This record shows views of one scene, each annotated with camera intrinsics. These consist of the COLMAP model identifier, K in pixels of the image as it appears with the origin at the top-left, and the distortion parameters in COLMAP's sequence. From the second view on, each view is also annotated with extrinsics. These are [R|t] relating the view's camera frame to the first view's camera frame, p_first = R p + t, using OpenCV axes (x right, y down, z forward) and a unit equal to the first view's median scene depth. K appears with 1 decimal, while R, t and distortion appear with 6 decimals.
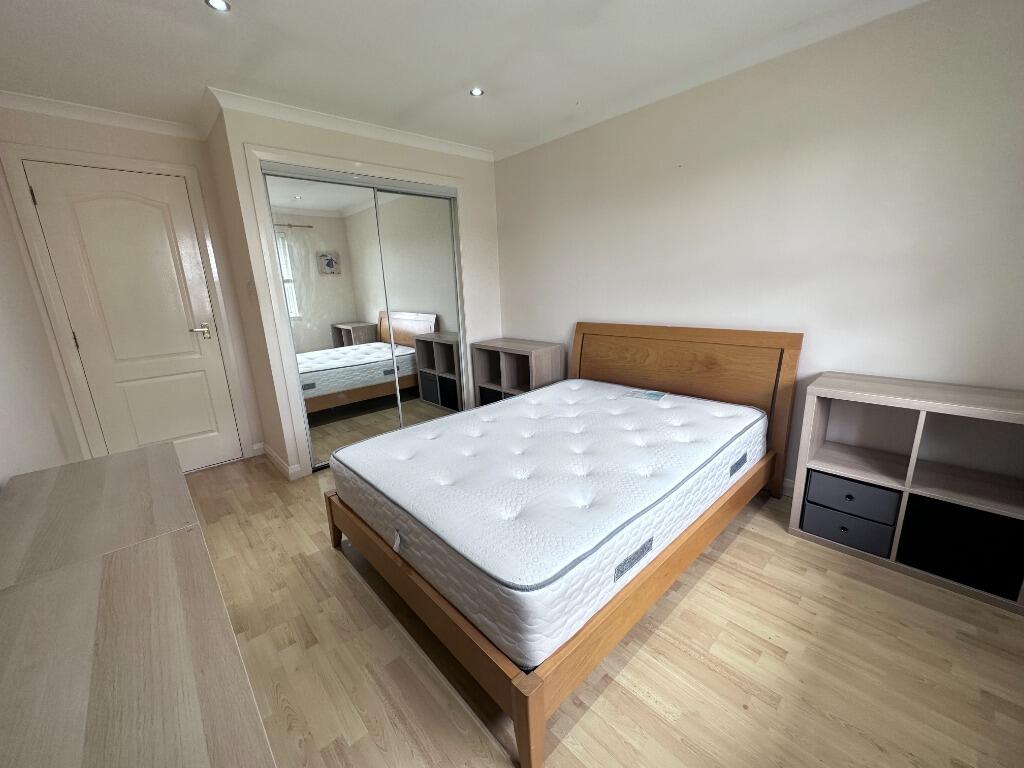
lens RADIAL K [[410.5, 0, 510.2], [0, 410.5, 381.3], [0, 0, 1]] dist [-0.004036, -0.000146]
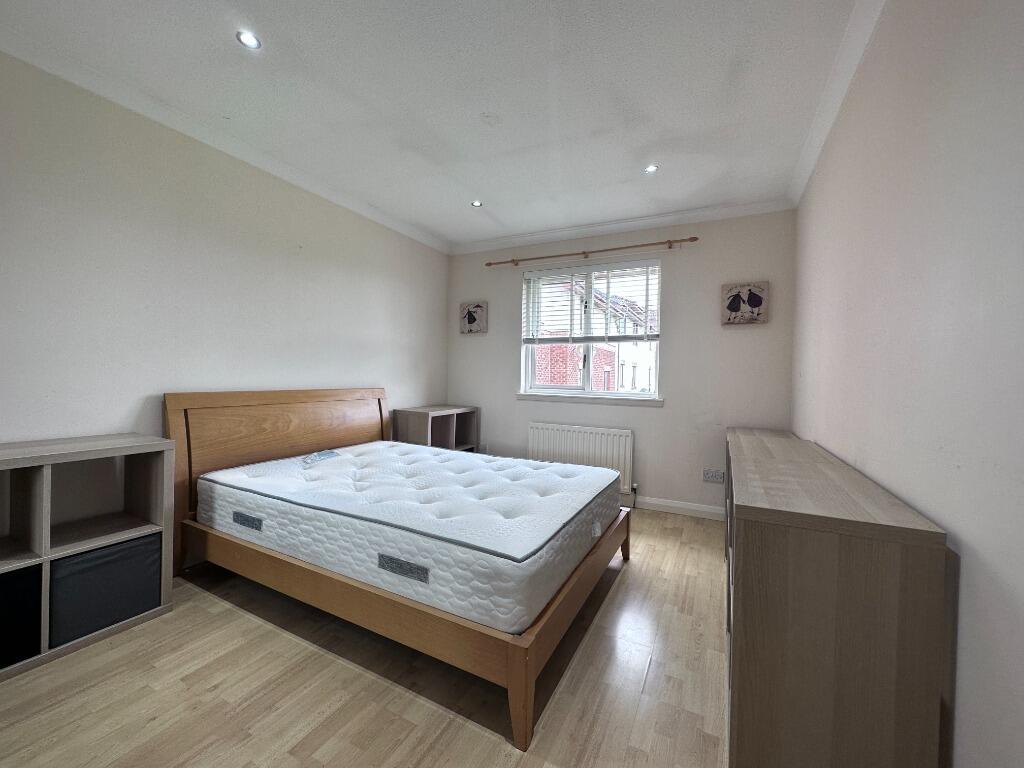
lens RADIAL K [[410.5, 0, 508.8], [0, 410.5, 383.8], [0, 0, 1]] dist [-0.004036, -0.000146]
pose [[-0.352729, 0.023588, 0.935428, -0.978280], [0.216482, 0.974618, 0.057054, -0.122523], [-0.910340, 0.222627, -0.348882, 1.134477]]
